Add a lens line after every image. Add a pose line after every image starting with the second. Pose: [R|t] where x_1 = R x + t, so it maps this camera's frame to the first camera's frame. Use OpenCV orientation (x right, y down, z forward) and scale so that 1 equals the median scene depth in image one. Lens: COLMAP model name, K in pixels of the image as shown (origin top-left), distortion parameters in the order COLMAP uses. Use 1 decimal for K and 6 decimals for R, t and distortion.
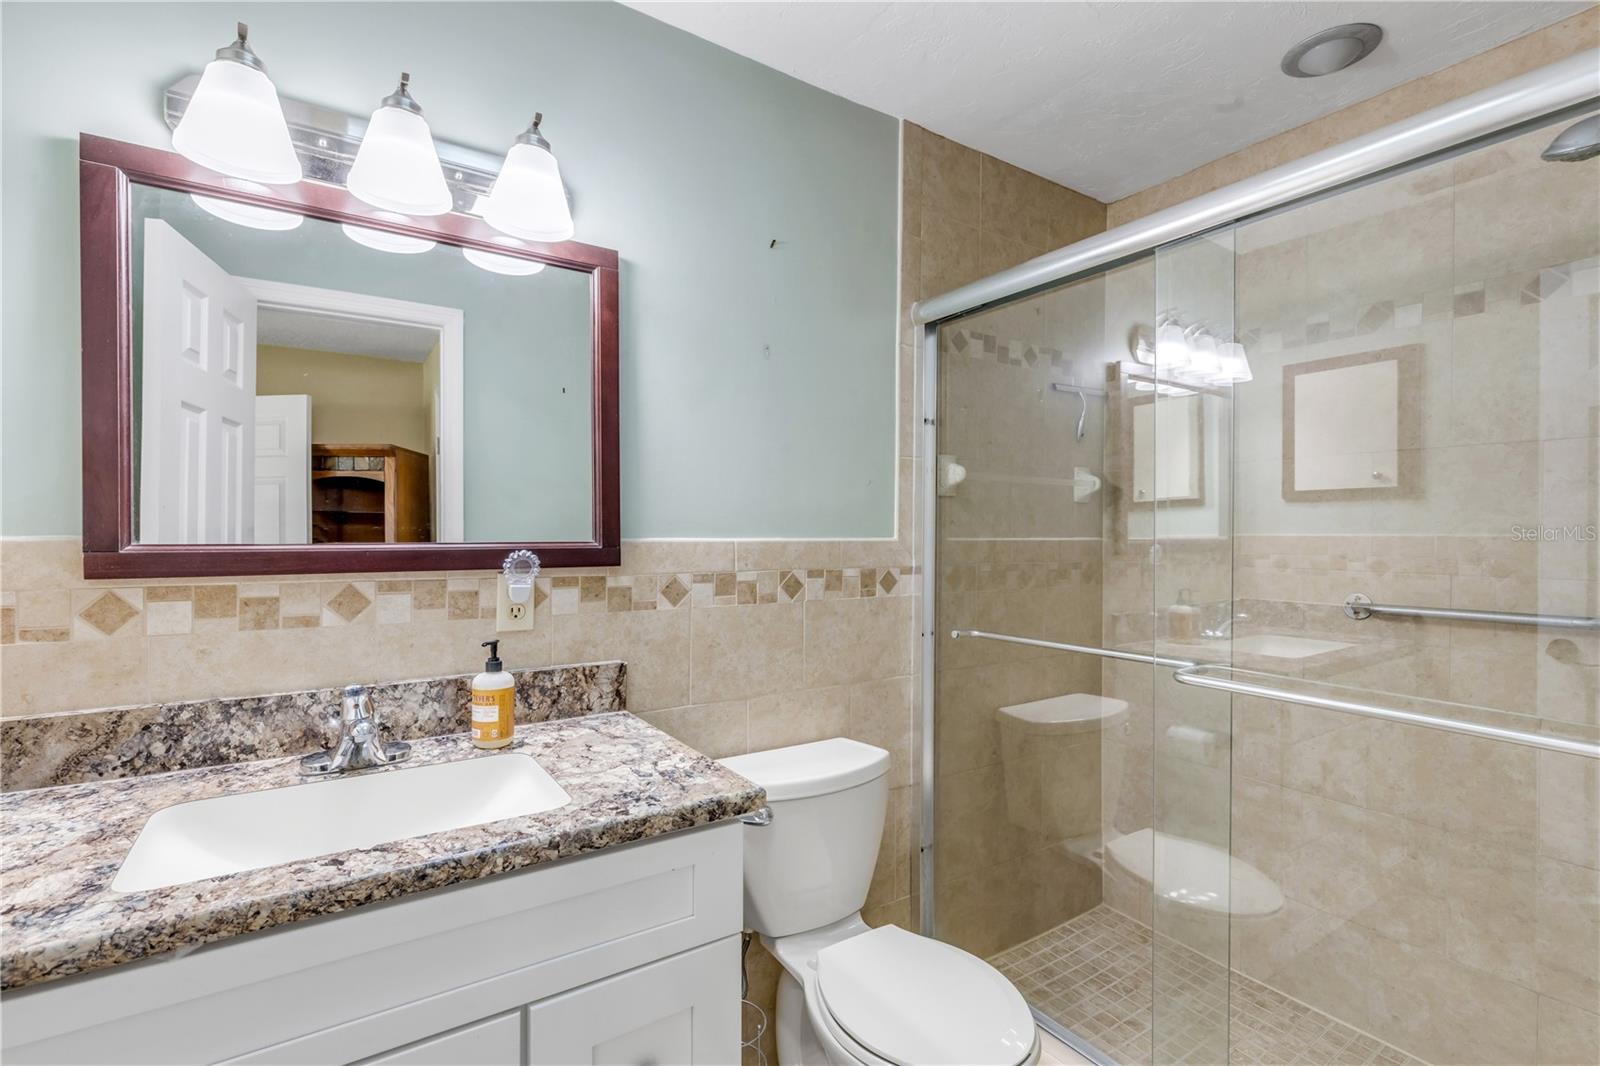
lens RADIAL K [[723.0, 0, 810.0], [0, 723.0, 530.7], [0, 0, 1]] dist [0.001393, -0.000732]
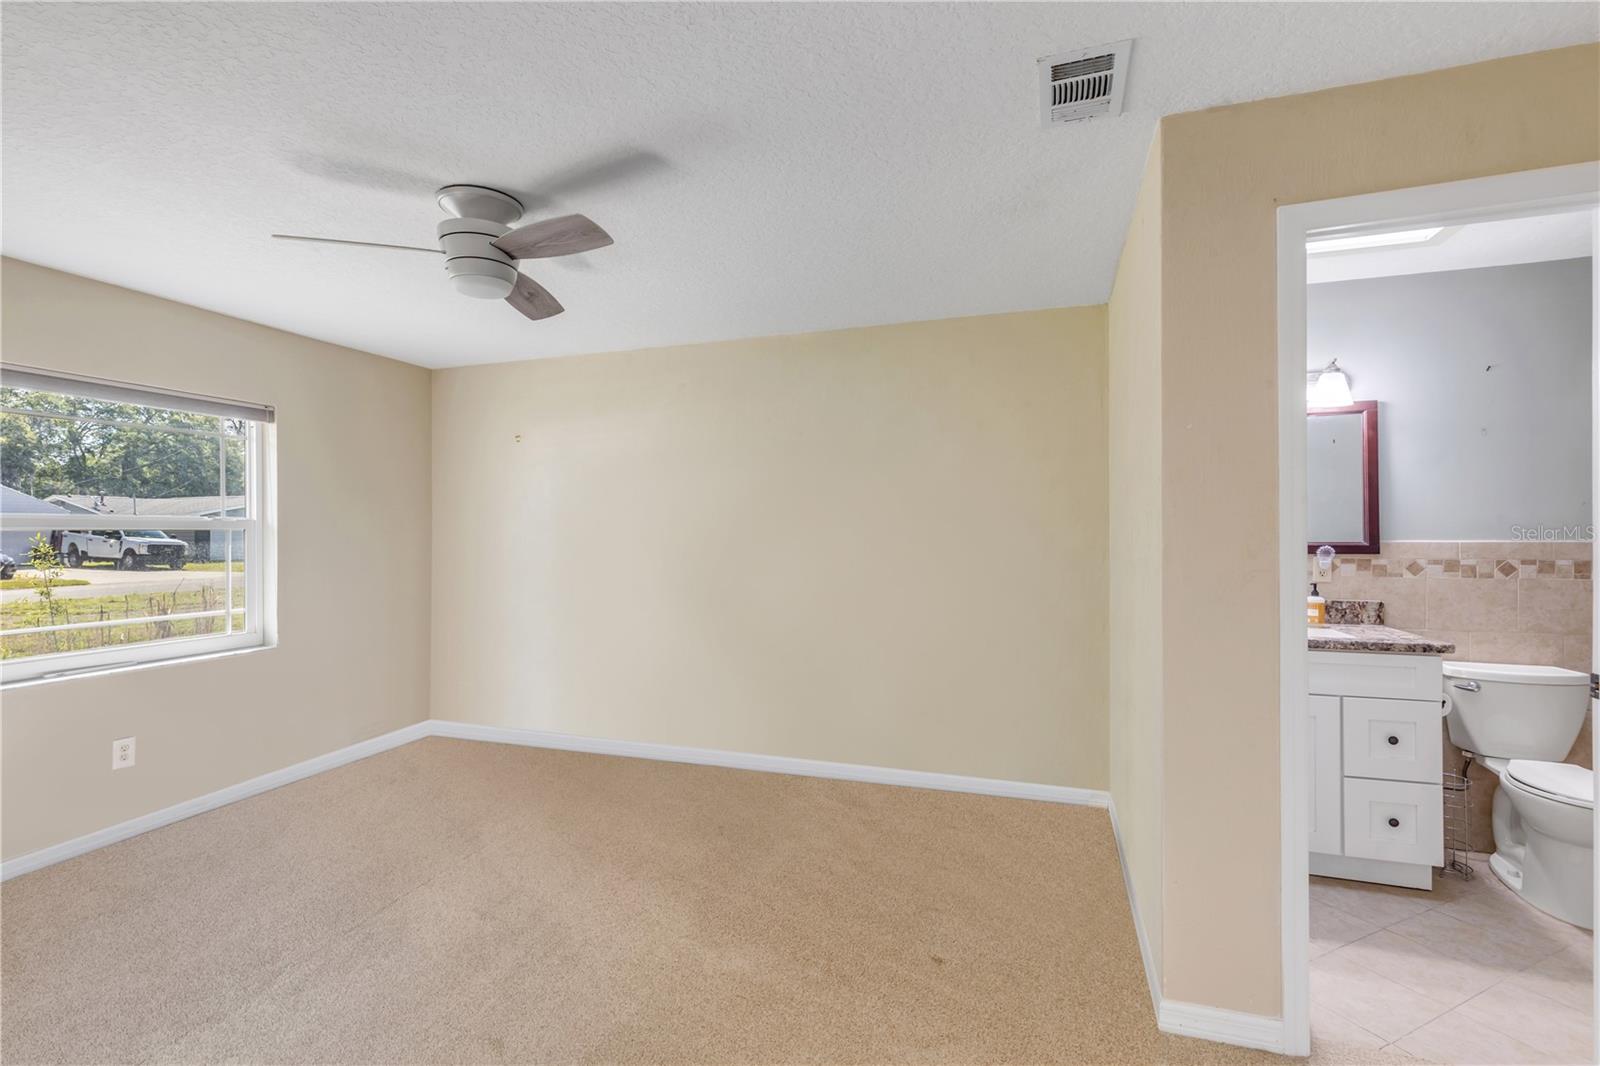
lens RADIAL K [[723.0, 0, 808.3], [0, 723.0, 538.5], [0, 0, 1]] dist [0.001393, -0.000732]
pose [[0.600427, -0.005276, -0.799662, 0.398349], [0.007717, 0.999970, -0.000803, -0.006157], [0.799642, -0.005689, 0.600450, -1.501208]]
